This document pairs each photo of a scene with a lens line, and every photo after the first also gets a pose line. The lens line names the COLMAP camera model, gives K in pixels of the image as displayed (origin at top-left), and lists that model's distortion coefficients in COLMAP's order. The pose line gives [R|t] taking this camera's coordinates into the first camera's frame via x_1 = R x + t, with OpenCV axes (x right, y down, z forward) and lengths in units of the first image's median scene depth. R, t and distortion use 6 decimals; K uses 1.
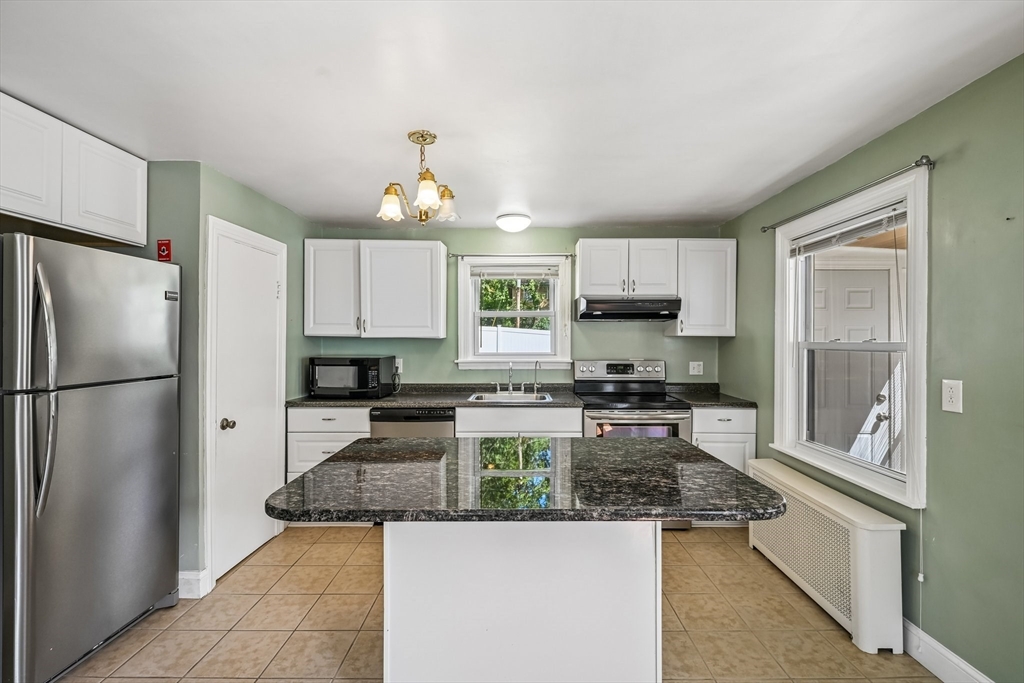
lens RADIAL K [[469.2, 0, 513.5], [0, 469.2, 339.4], [0, 0, 1]] dist [-0.000325, 0.000185]
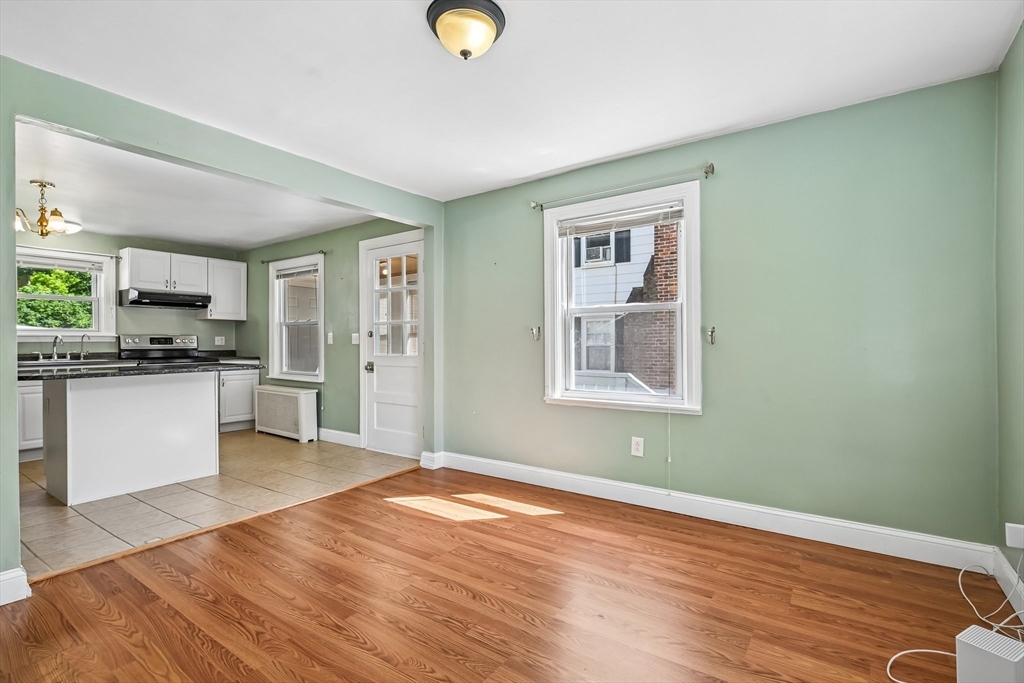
lens RADIAL K [[437.9, 0, 519.0], [0, 437.9, 340.2], [0, 0, 1]] dist [0.000365, -0.000405]
pose [[0.538428, -0.005765, 0.842652, -0.340746], [0.005232, 0.999980, 0.003498, 0.066083], [-0.842655, 0.002525, 0.538448, -0.702074]]
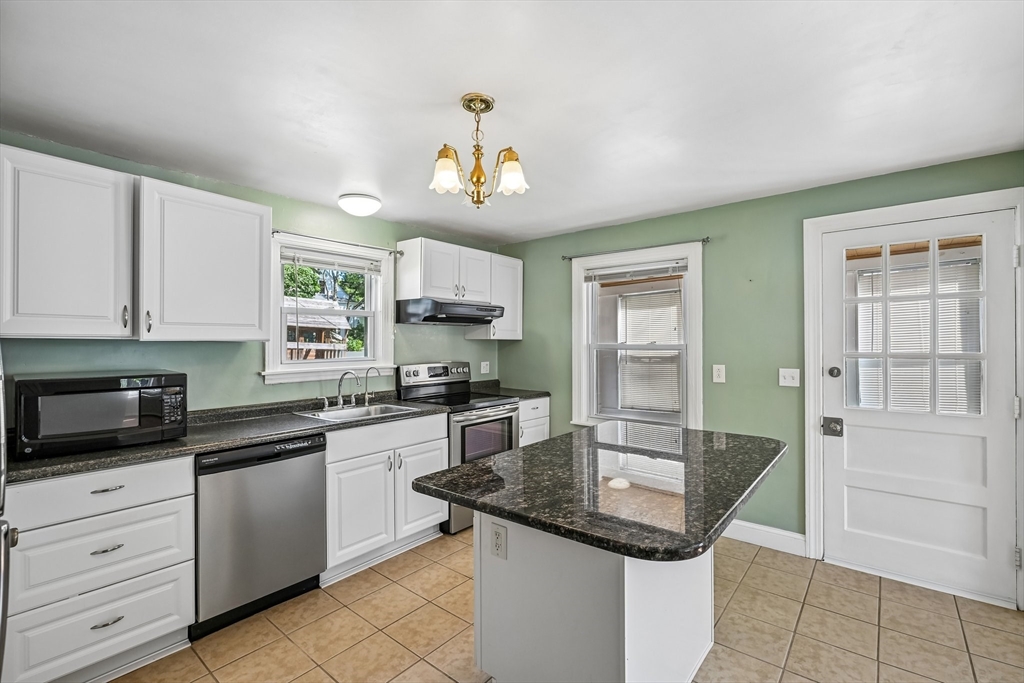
lens RADIAL K [[453.8, 0, 534.8], [0, 453.8, 343.5], [0, 0, 1]] dist [-0.000751, 0.000088]
pose [[0.620105, -0.004925, 0.784503, -0.446408], [0.001422, 0.999986, 0.005154, -0.003016], [-0.784518, -0.002080, 0.620103, 0.249053]]
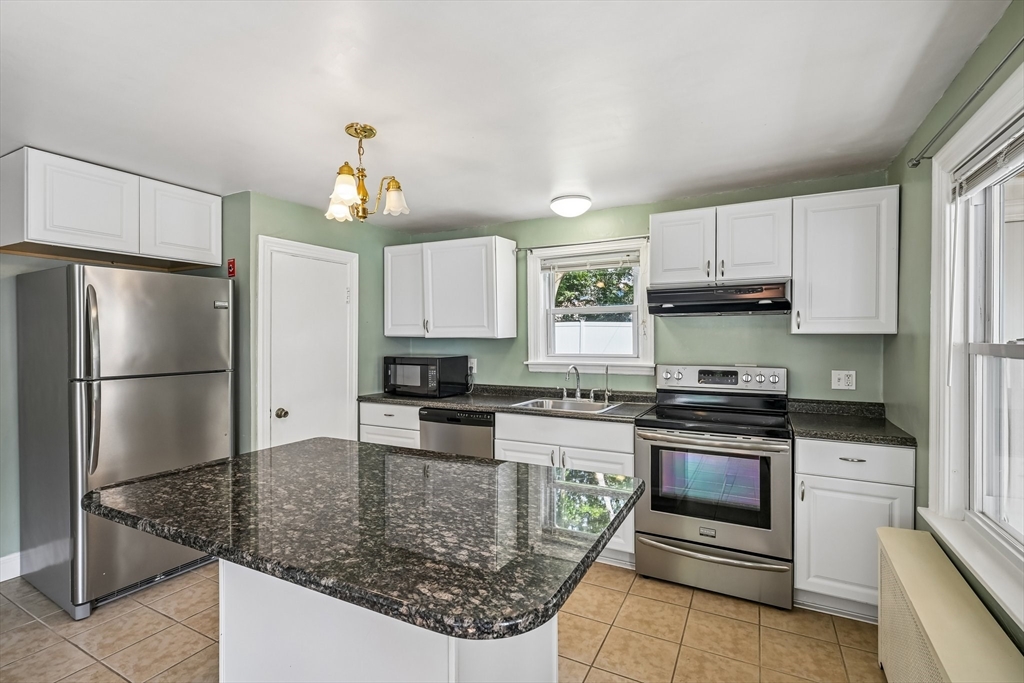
lens RADIAL K [[469.2, 0, 513.5], [0, 469.2, 339.4], [0, 0, 1]] dist [-0.000325, 0.000185]
pose [[0.882887, -0.001778, -0.469582, 0.317246], [0.003422, 0.999991, 0.002647, -0.002404], [0.469573, -0.003944, 0.882885, 0.176331]]
